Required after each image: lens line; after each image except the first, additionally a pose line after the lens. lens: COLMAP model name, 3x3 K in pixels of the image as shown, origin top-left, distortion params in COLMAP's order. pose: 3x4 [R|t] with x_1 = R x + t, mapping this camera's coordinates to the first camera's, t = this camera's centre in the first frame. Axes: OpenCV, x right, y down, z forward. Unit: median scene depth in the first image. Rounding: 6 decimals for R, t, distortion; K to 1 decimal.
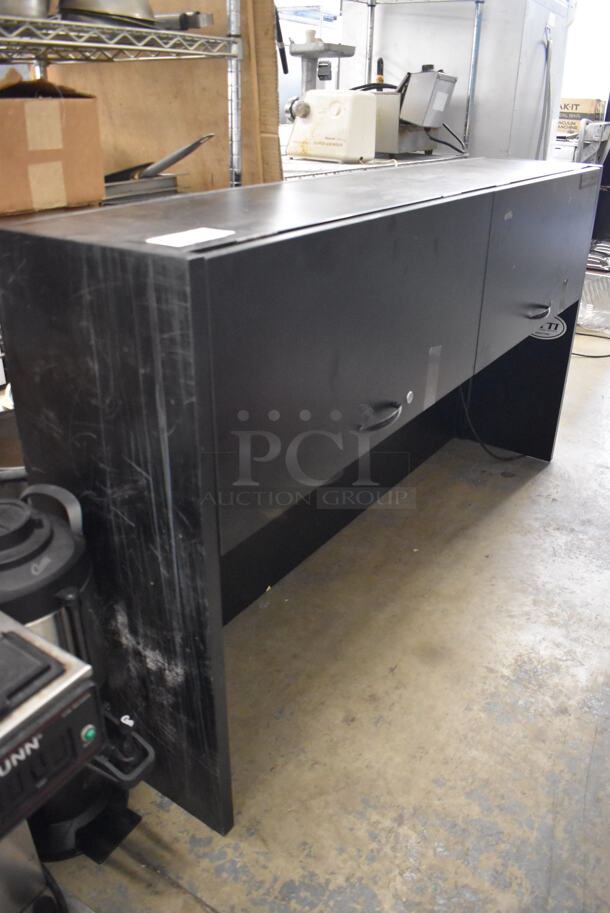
lens RADIAL K [[709.5, 0, 304.0], [0, 709.5, 461.6], [0, 0, 1]] dist [-0.094792, 0.008468]
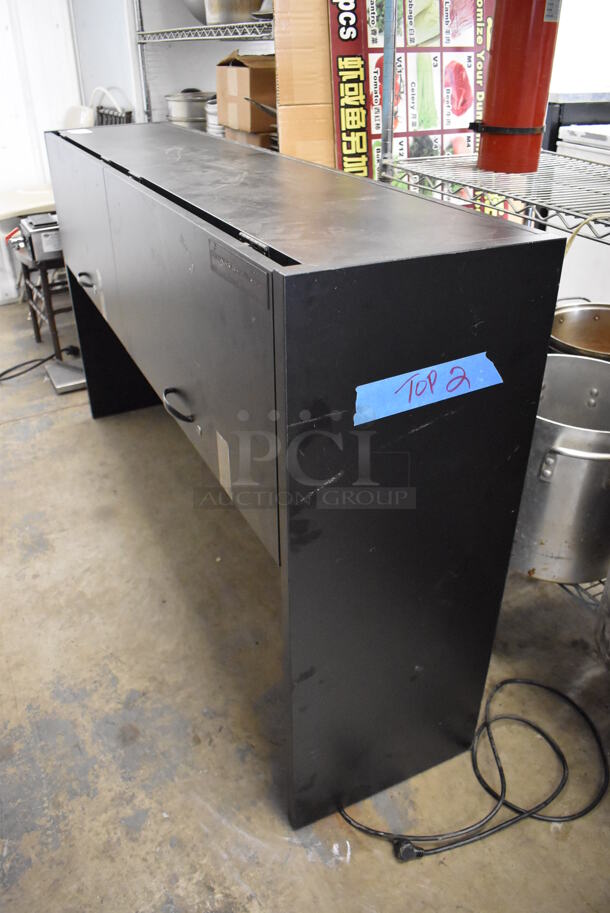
lens RADIAL K [[709.5, 0, 304.0], [0, 709.5, 461.6], [0, 0, 1]] dist [-0.094792, 0.008468]
pose [[-0.488440, 0.445894, -0.750070, 0.820731], [-0.397522, 0.651500, 0.646161, -0.673210], [0.776790, 0.613780, -0.140966, 1.245199]]
